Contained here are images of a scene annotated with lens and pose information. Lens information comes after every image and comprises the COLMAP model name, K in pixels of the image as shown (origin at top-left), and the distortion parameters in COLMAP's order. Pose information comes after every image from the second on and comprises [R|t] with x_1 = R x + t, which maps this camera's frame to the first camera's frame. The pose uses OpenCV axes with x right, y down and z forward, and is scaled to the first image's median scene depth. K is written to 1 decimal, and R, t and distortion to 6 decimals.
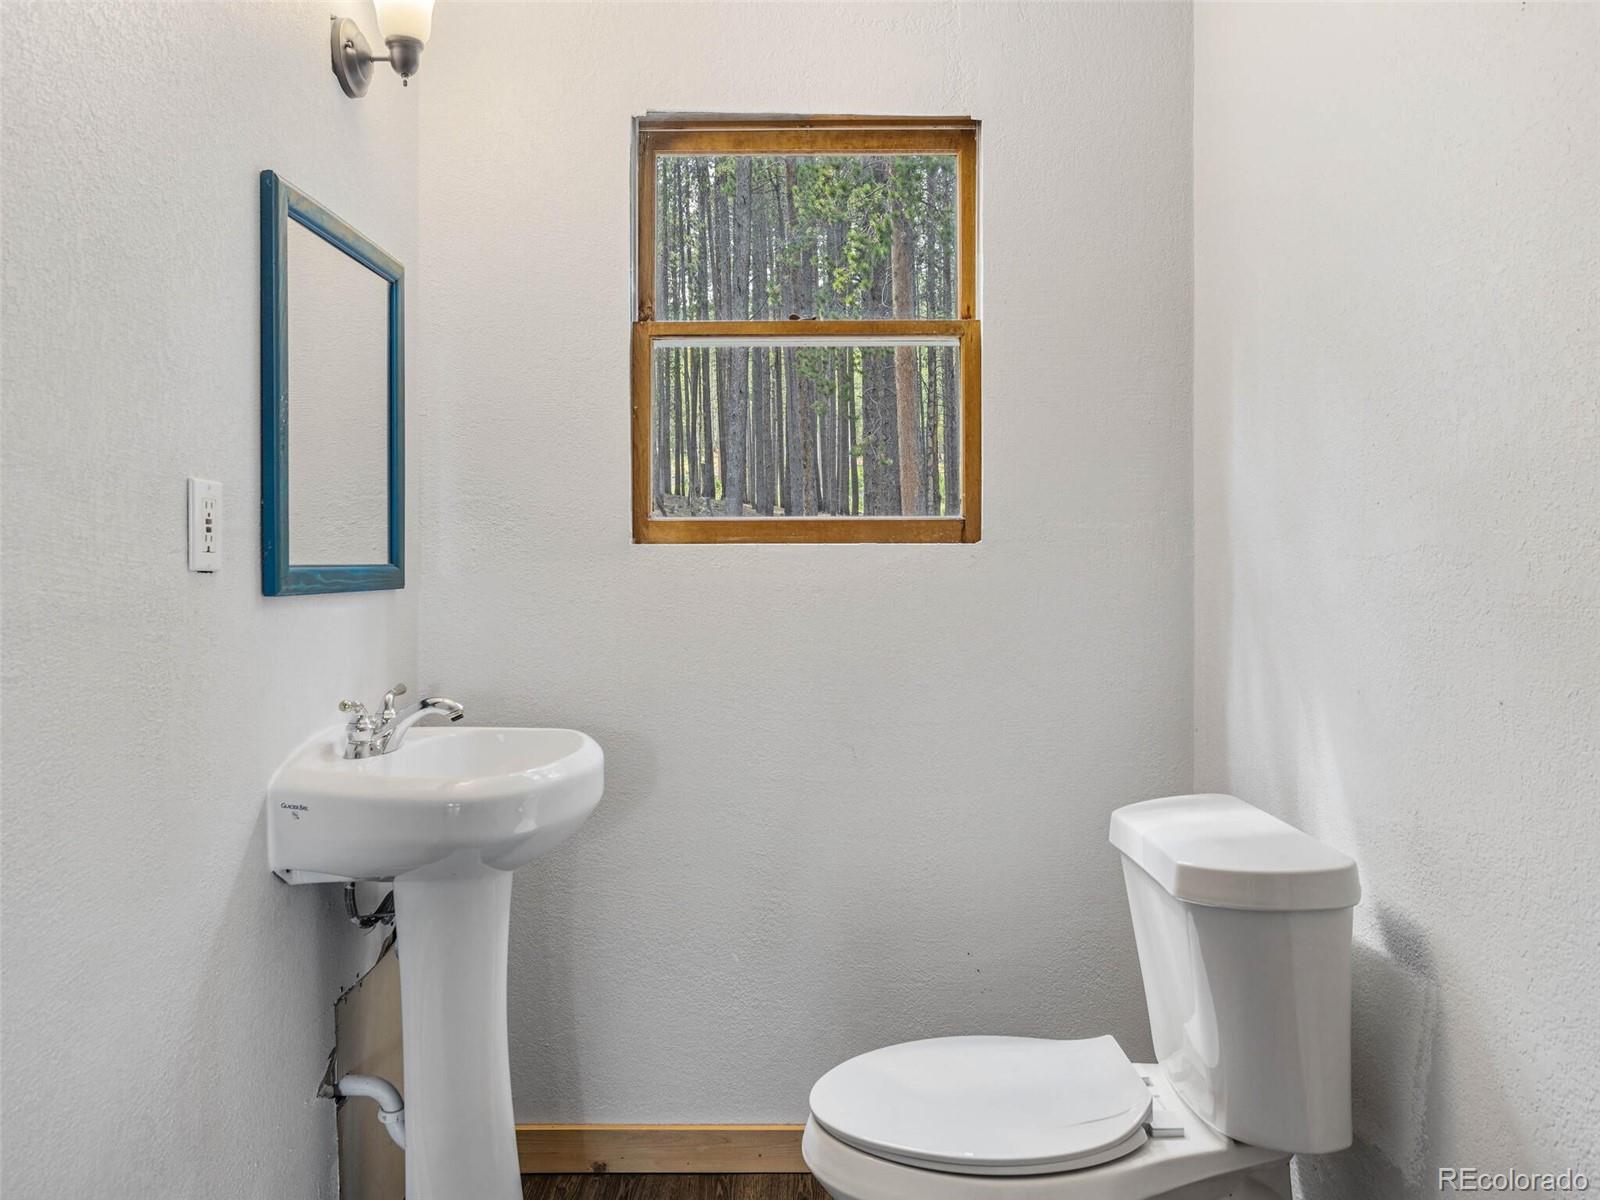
lens RADIAL K [[1095.9, 0, 796.8], [0, 1095.9, 594.1], [0, 0, 1]] dist [-0.012795, -0.002951]
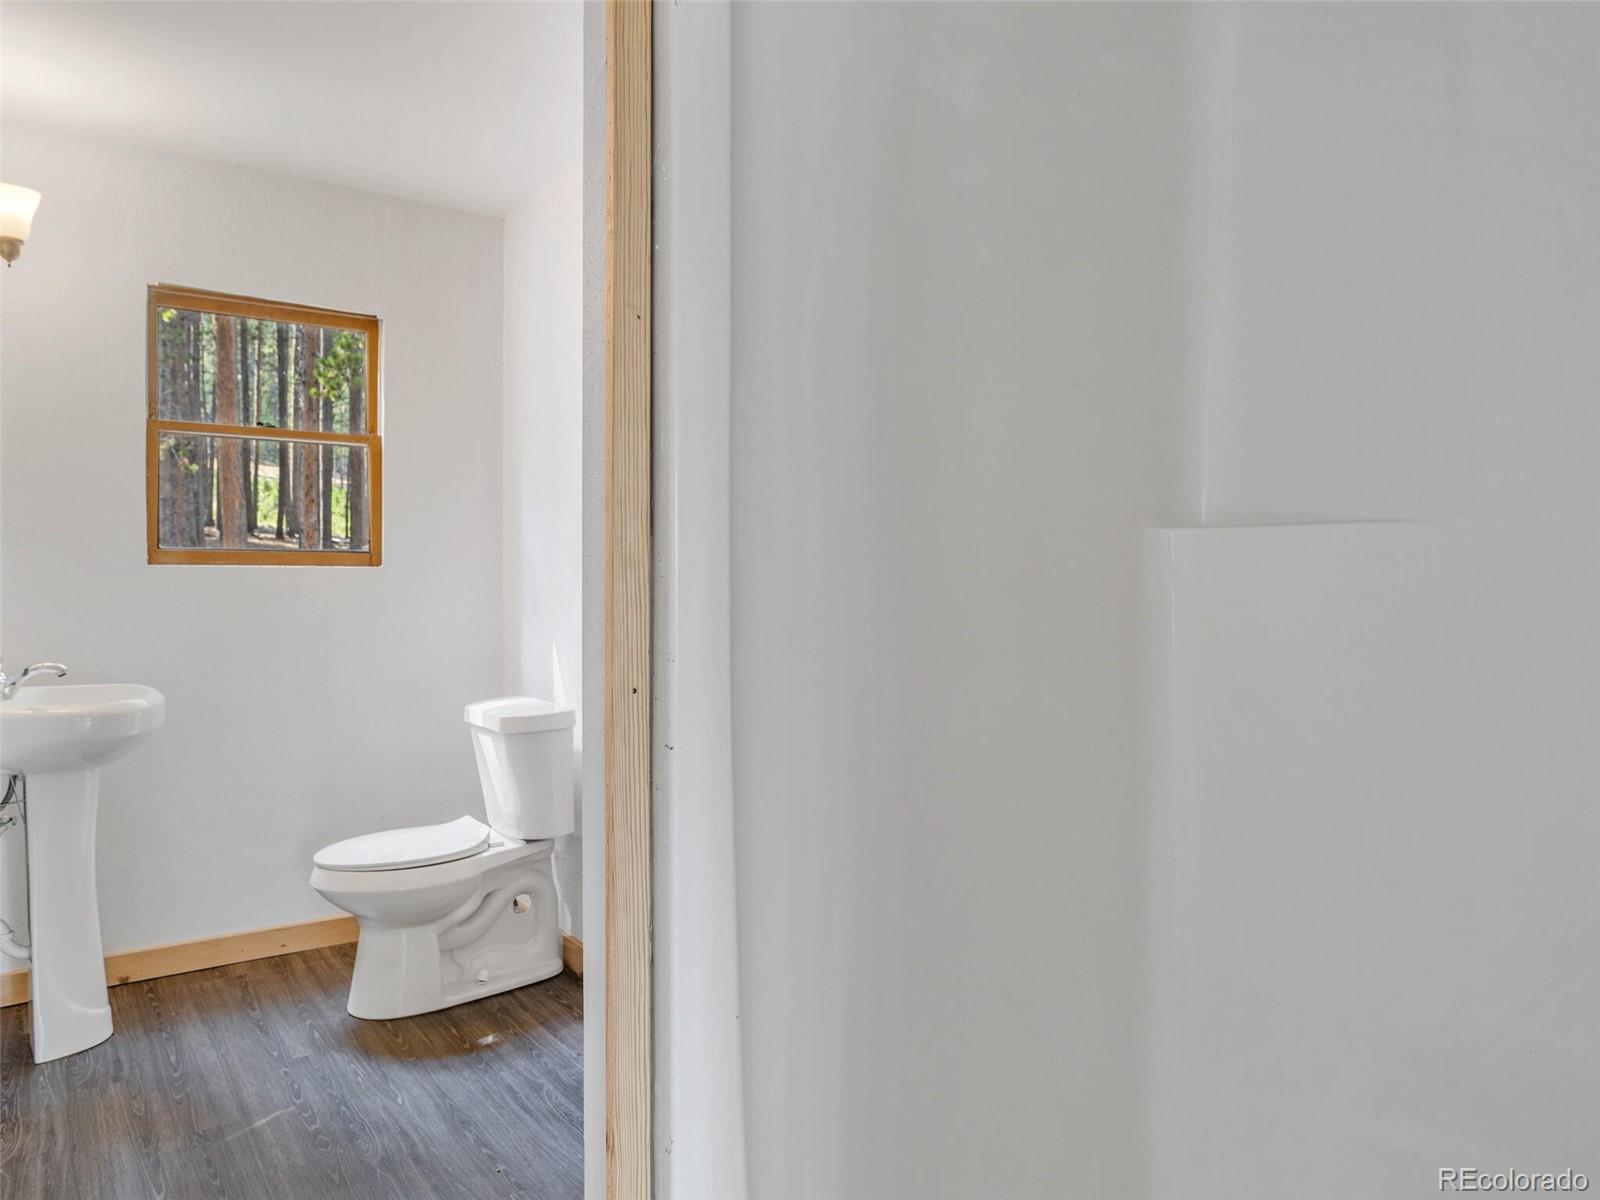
lens RADIAL K [[1095.9, 0, 796.8], [0, 1095.9, 594.1], [0, 0, 1]] dist [-0.012795, -0.002951]
pose [[0.811875, -0.003545, 0.583821, -0.366681], [0.006632, 0.999973, -0.003150, 0.007316], [-0.583794, 0.006429, 0.811876, -0.922246]]
